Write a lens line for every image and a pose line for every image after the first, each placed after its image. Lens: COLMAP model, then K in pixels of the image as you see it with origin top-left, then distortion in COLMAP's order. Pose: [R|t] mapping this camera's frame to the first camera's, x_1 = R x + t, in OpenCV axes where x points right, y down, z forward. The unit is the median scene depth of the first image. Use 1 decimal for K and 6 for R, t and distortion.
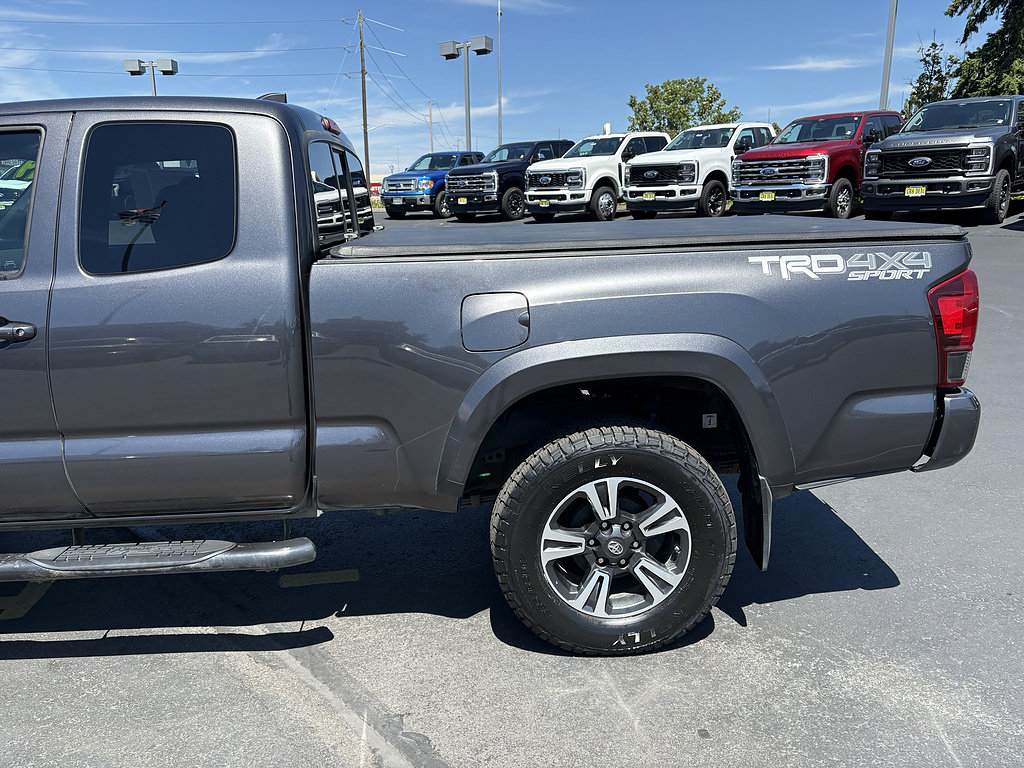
lens RADIAL K [[788.8, 0, 512.0], [0, 788.8, 384.0], [0, 0, 1]] dist [0.021877, -0.004666]
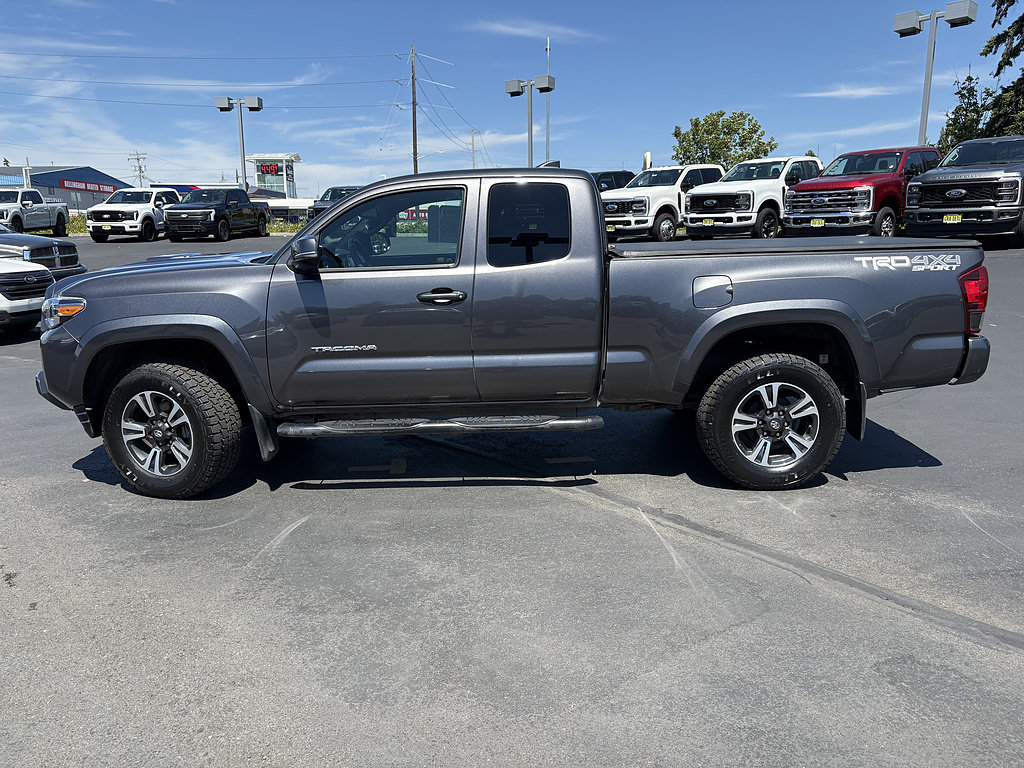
lens RADIAL K [[788.8, 0, 512.0], [0, 788.8, 384.0], [0, 0, 1]] dist [0.021877, -0.004666]
pose [[0.999258, 0.010799, -0.036969, -0.298495], [-0.011924, 0.999468, -0.030348, 0.138869], [0.036621, 0.030766, 0.998856, -0.590690]]
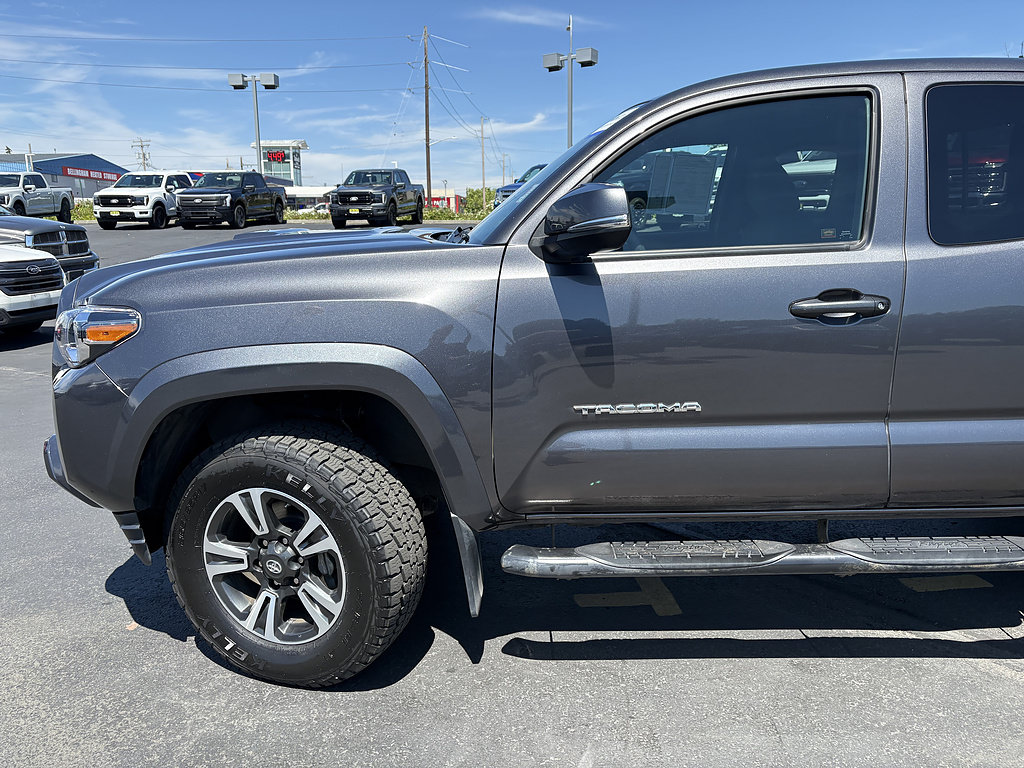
lens RADIAL K [[791.4, 0, 512.0], [0, 791.4, 384.0], [0, 0, 1]] dist [0.008687, 0.005851]
pose [[0.999102, 0.013358, -0.040199, -0.713659], [-0.014108, 0.999731, -0.018424, 0.035175], [0.039942, 0.018975, 0.999022, 0.037847]]
